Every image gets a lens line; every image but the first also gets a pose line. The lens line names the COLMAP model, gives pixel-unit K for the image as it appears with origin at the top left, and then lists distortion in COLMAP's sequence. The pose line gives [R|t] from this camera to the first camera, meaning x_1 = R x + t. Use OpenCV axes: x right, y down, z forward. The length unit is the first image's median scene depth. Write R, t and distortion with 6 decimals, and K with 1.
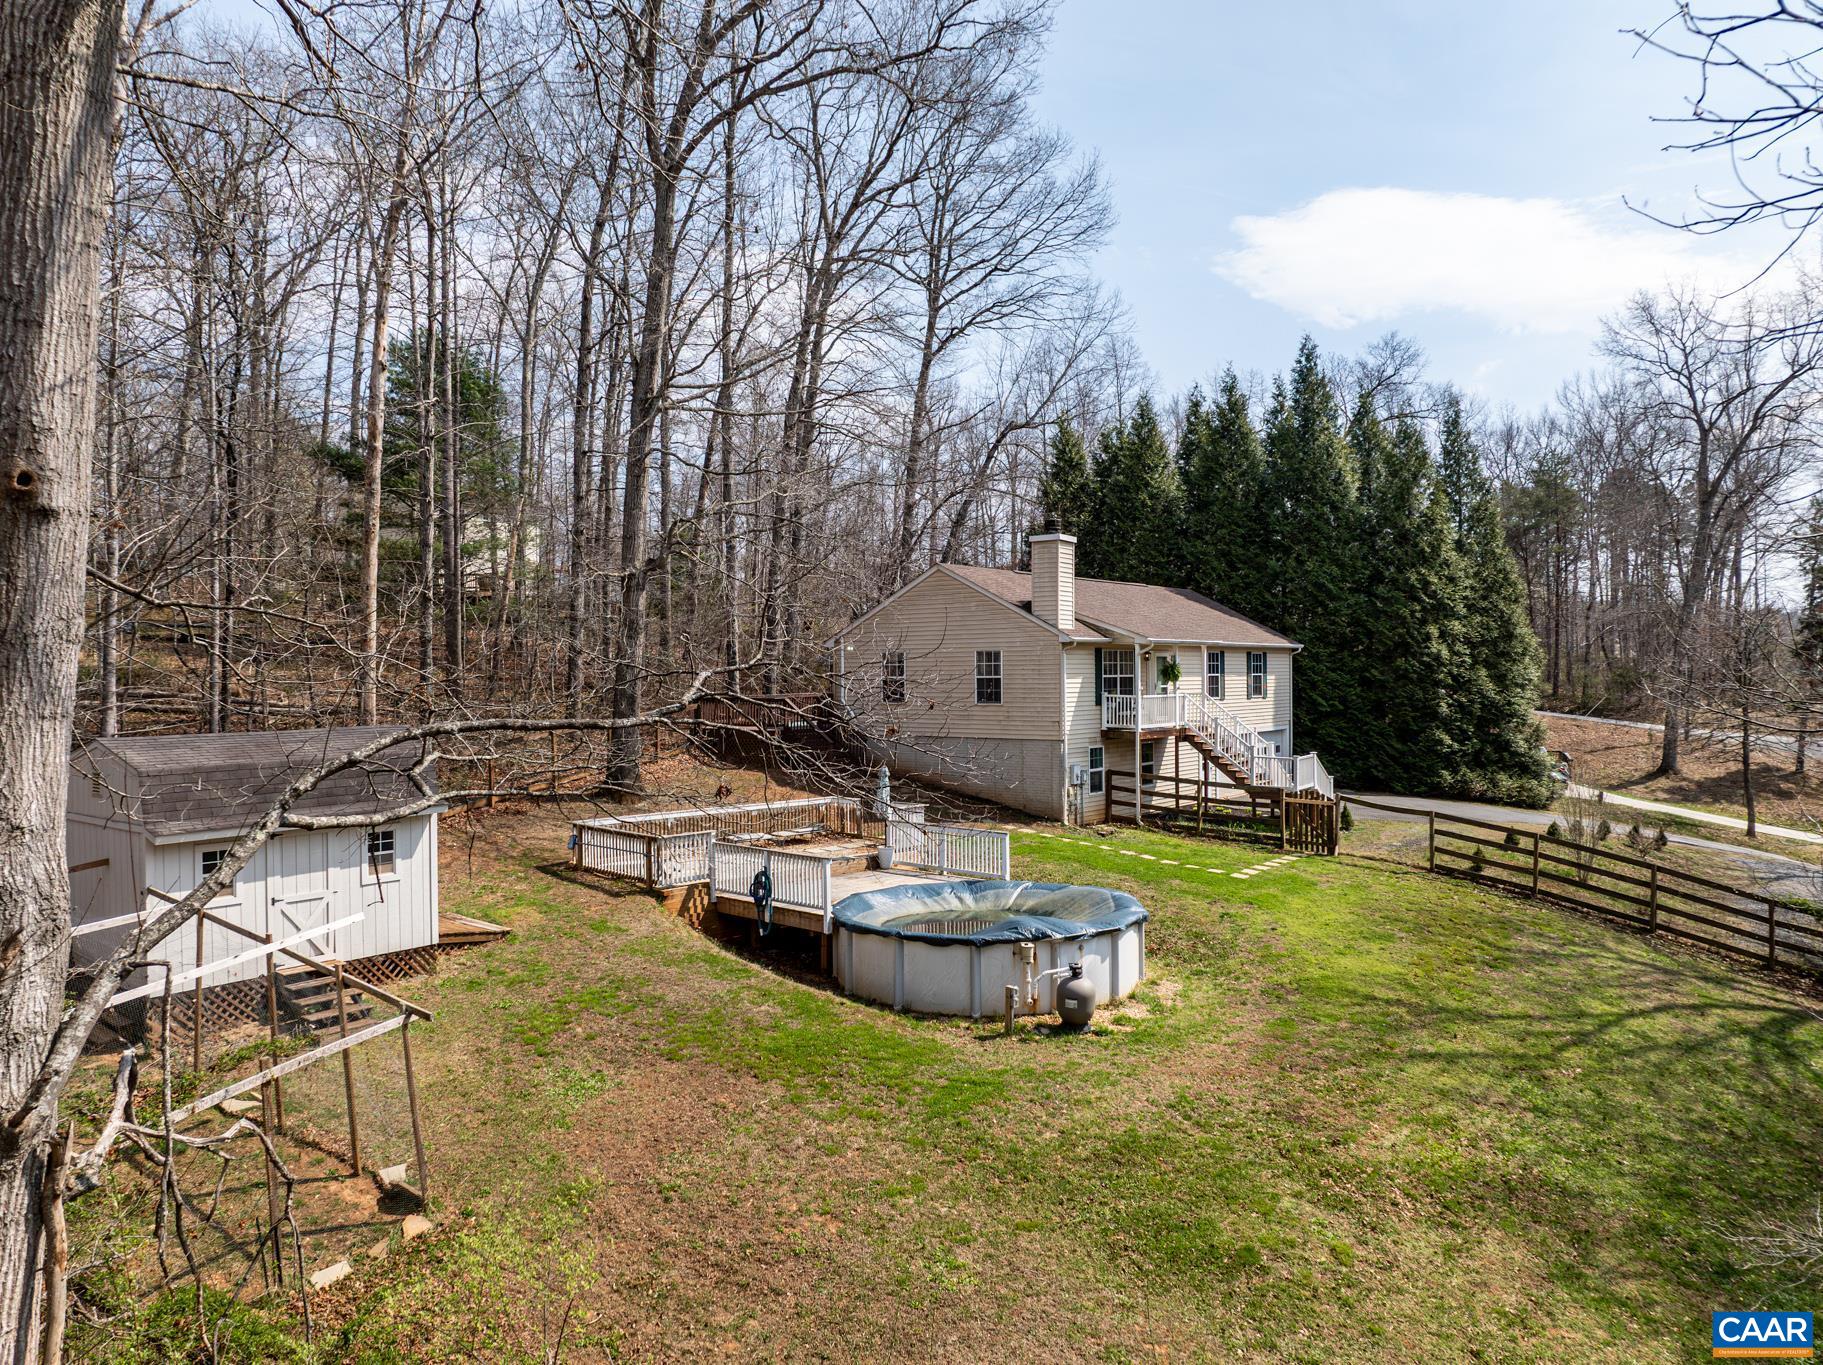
lens RADIAL K [[1225.8, 0, 911.5], [0, 1225.8, 682.5], [0, 0, 1]] dist [-0.043620, 0.002786]
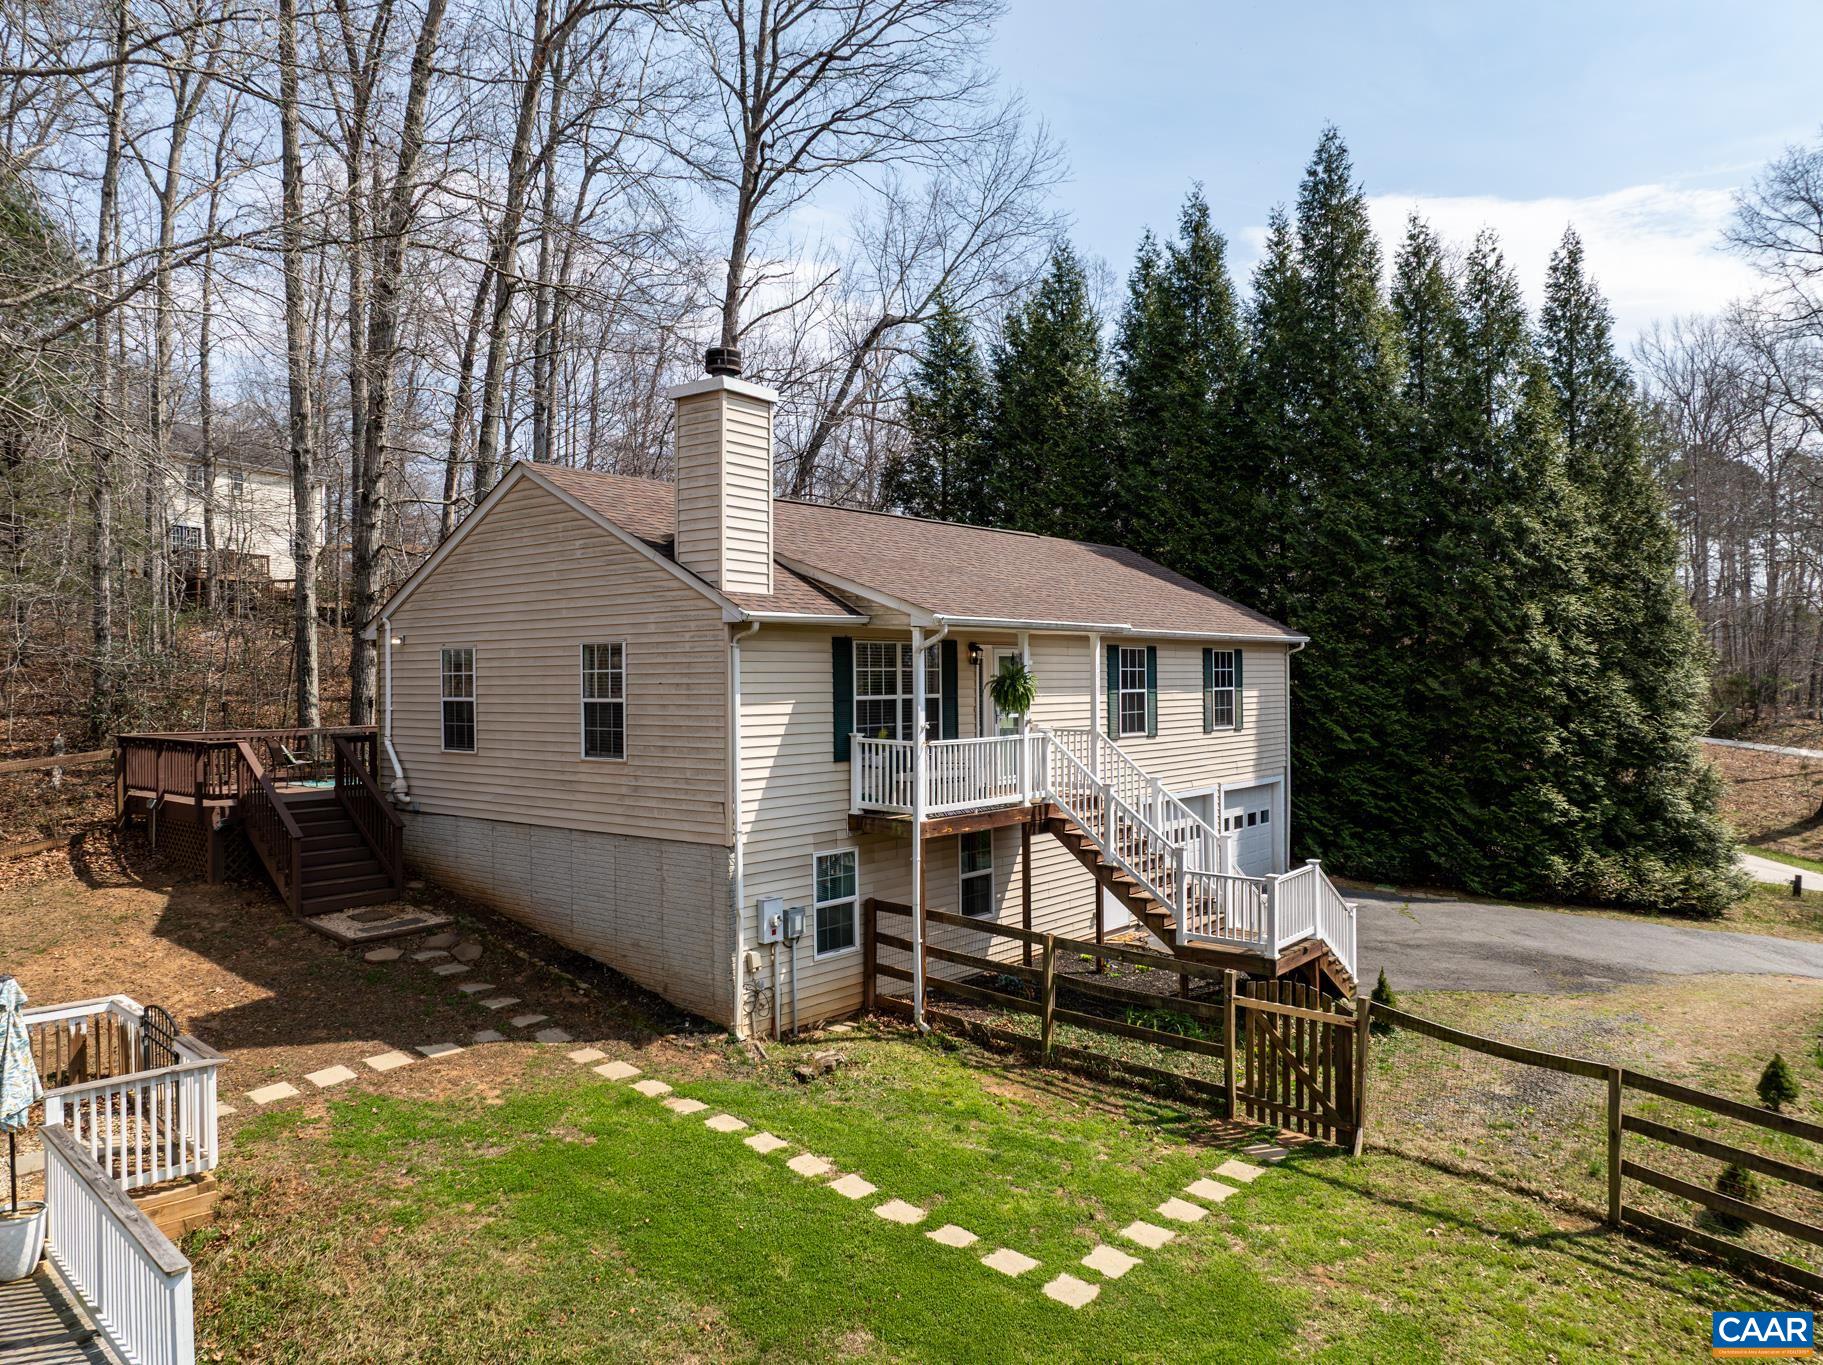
lens RADIAL K [[1287.6, 0, 915.6], [0, 1287.6, 694.3], [0, 0, 1]] dist [-0.048121, 0.026774]
pose [[0.999974, -0.001416, -0.007084, 0.141157], [0.001450, 0.999987, 0.004813, -0.006857], [0.007077, -0.004823, 0.999963, 0.397357]]
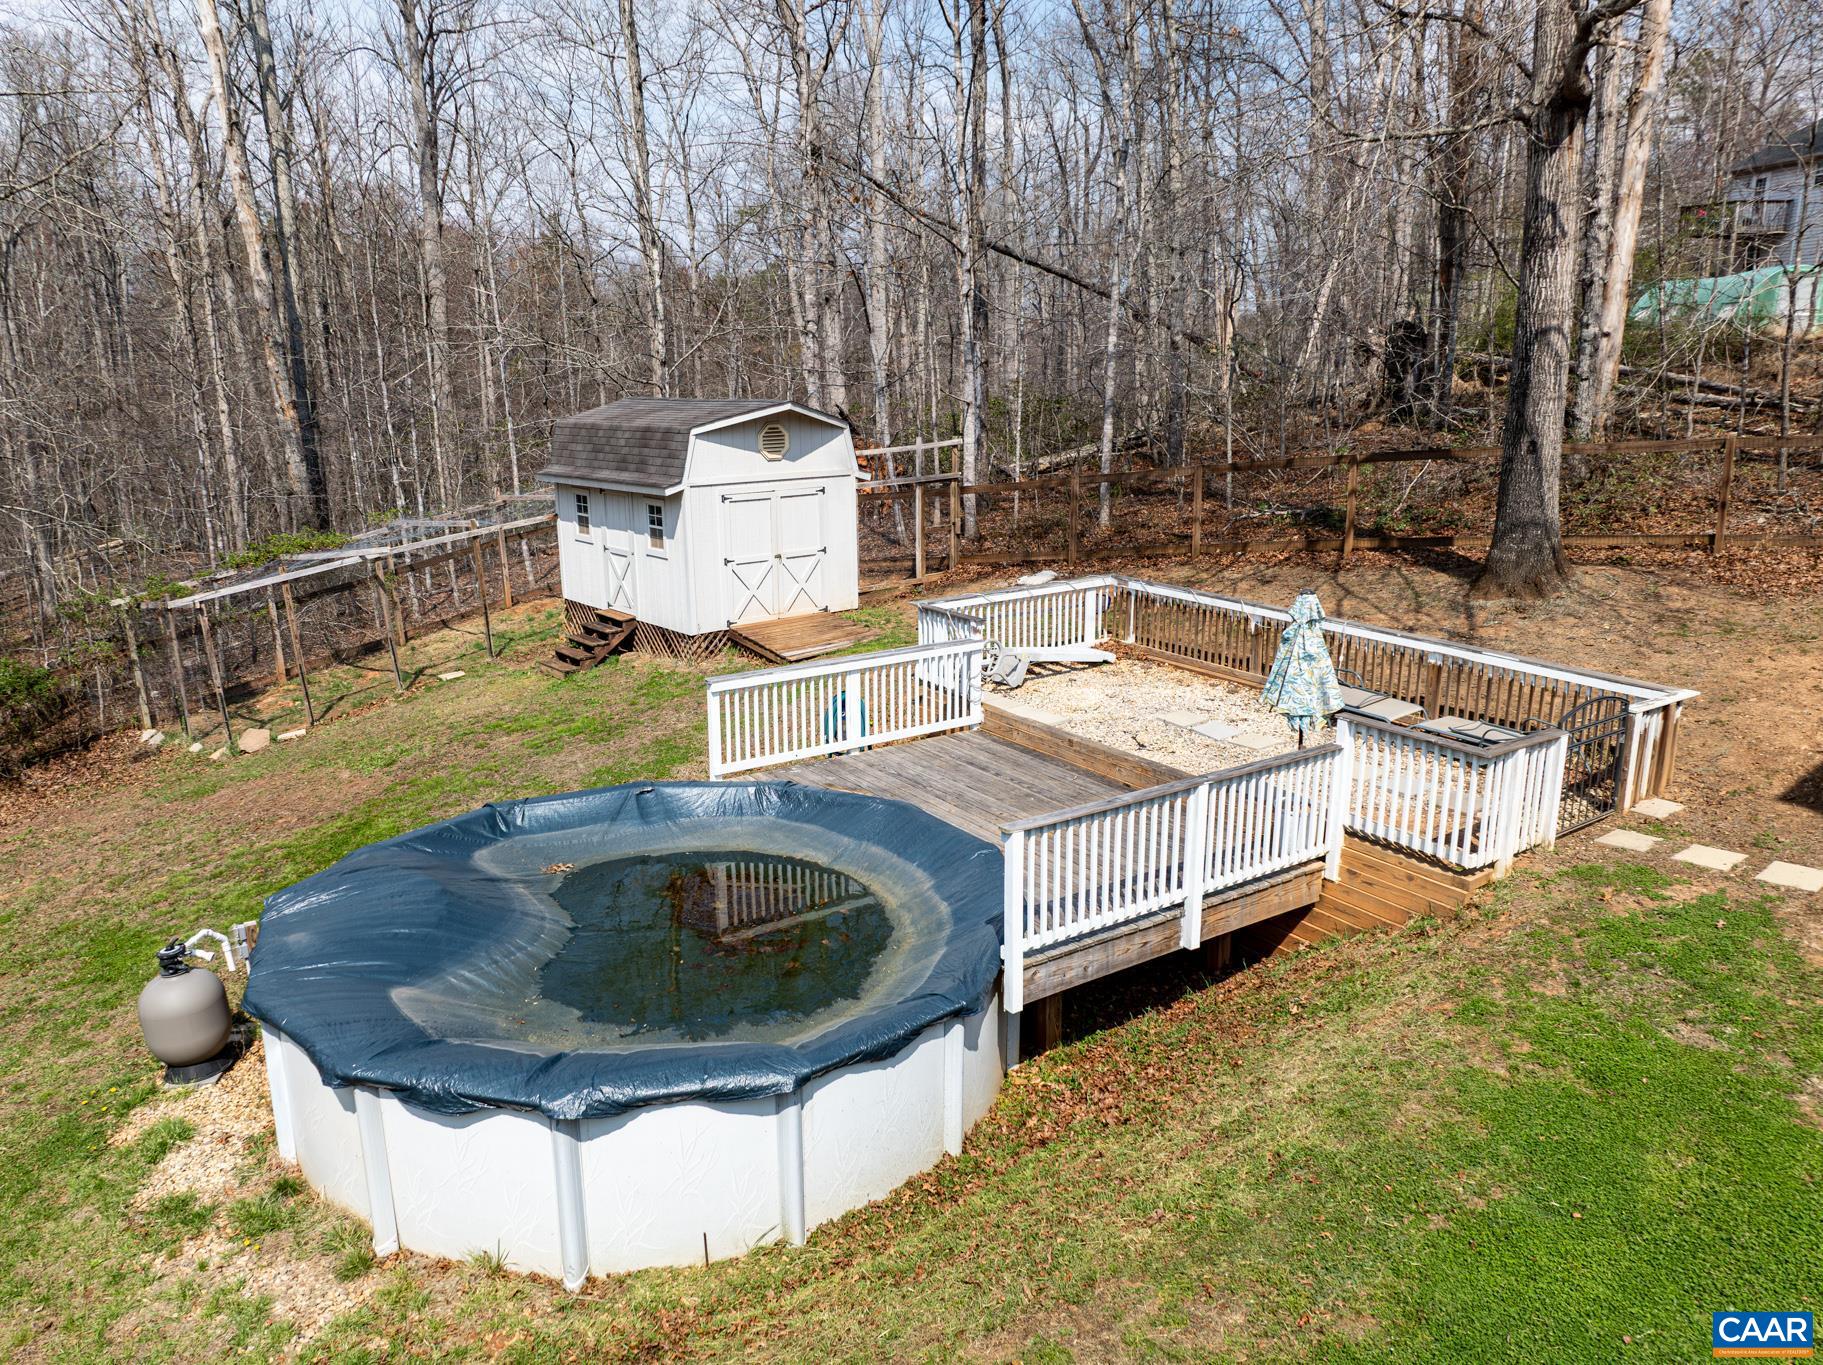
lens RADIAL K [[1287.6, 0, 915.6], [0, 1287.6, 694.3], [0, 0, 1]] dist [-0.048121, 0.026774]
pose [[-0.207392, 0.252857, -0.945014, 0.224253], [-0.001647, 0.965926, 0.258814, 0.000037], [0.978257, 0.055232, -0.199908, 0.590377]]
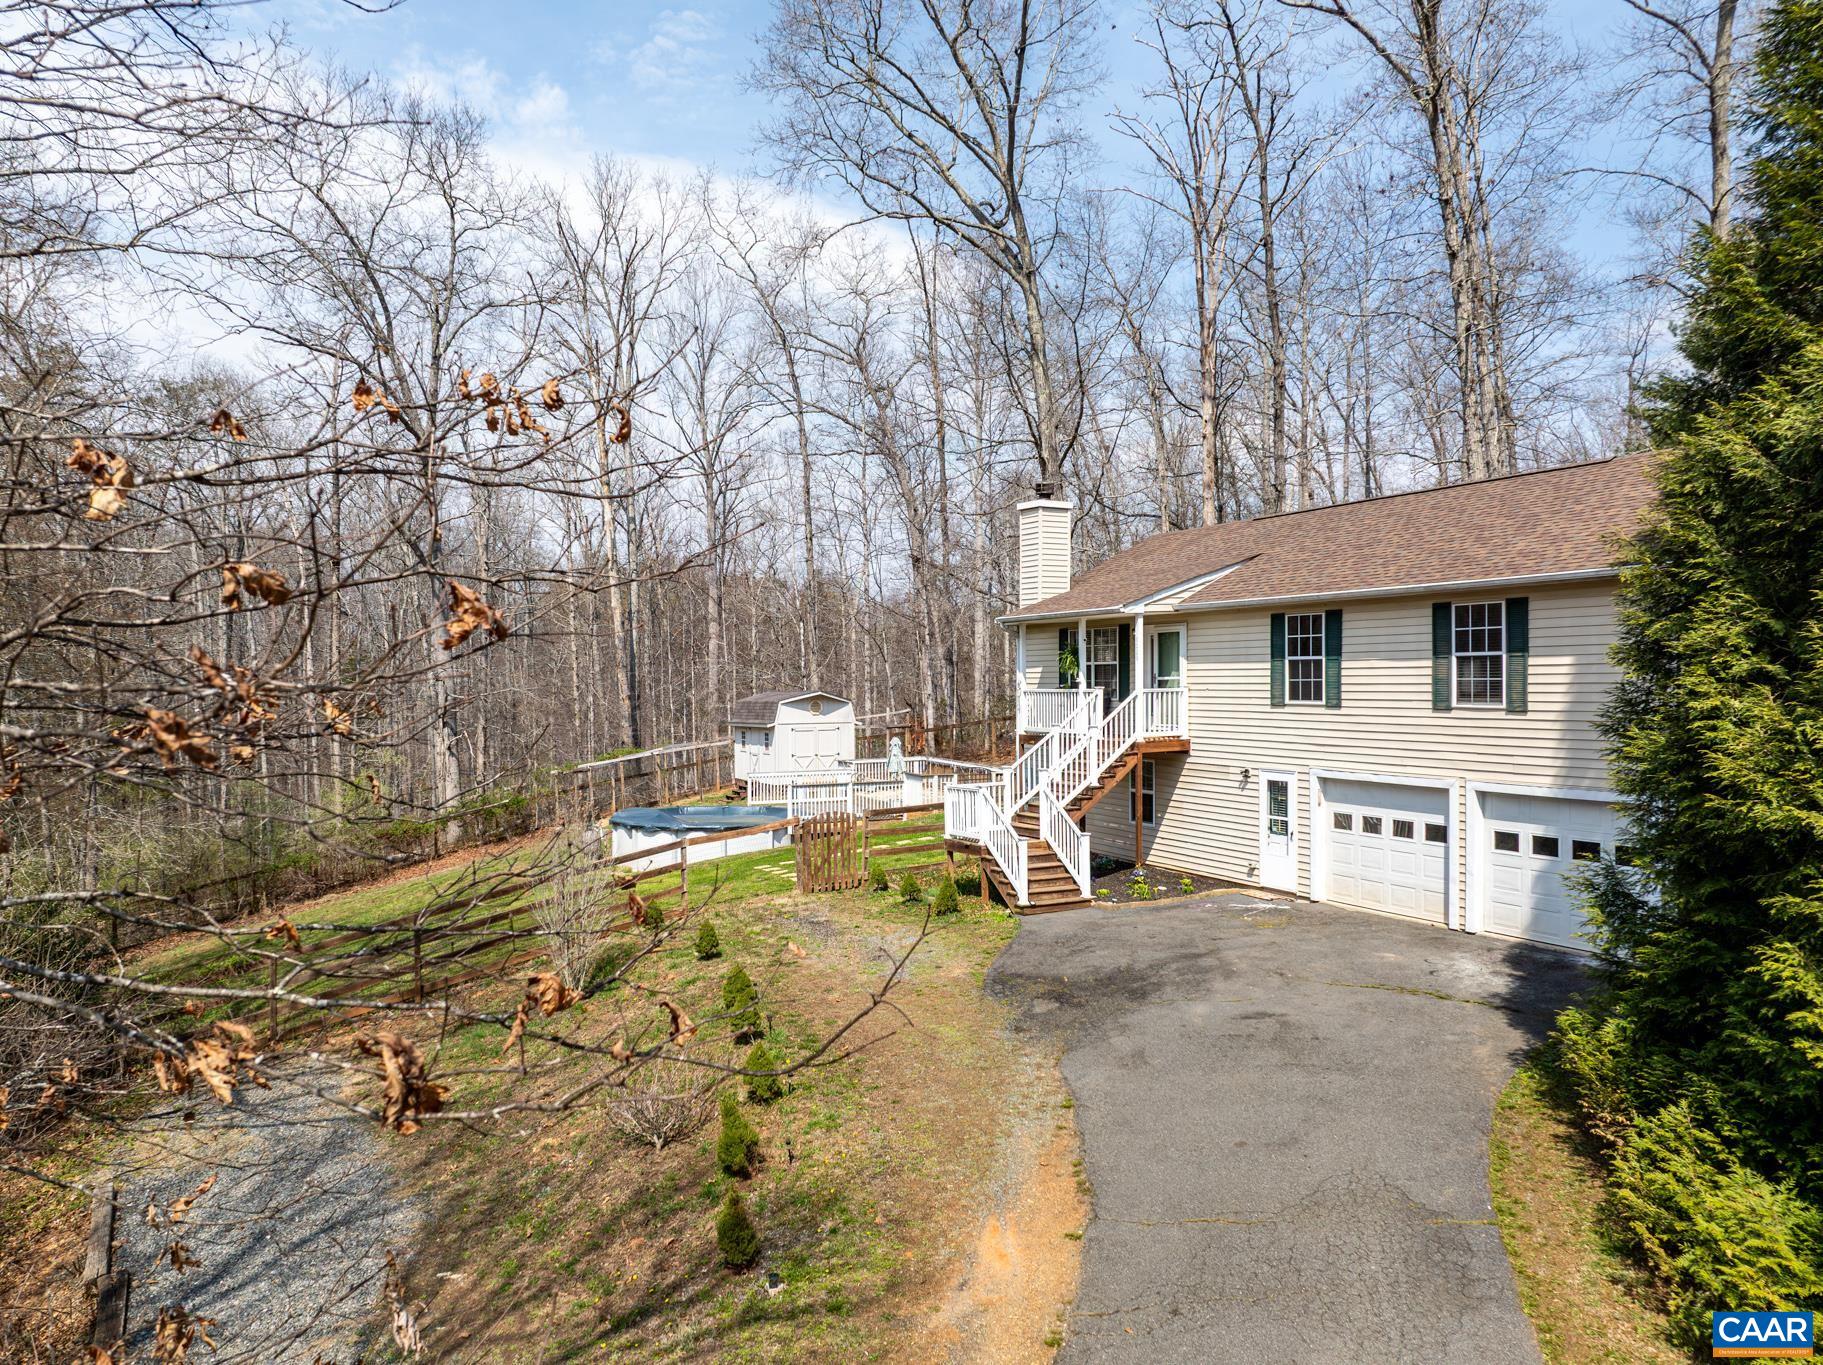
lens RADIAL K [[1287.6, 0, 915.6], [0, 1287.6, 694.3], [0, 0, 1]] dist [-0.048121, 0.026774]
pose [[-0.416399, 0.020158, -0.908958, 0.734388], [0.003047, 0.999780, 0.020776, -0.002427], [0.909177, 0.005882, -0.416369, 0.972351]]
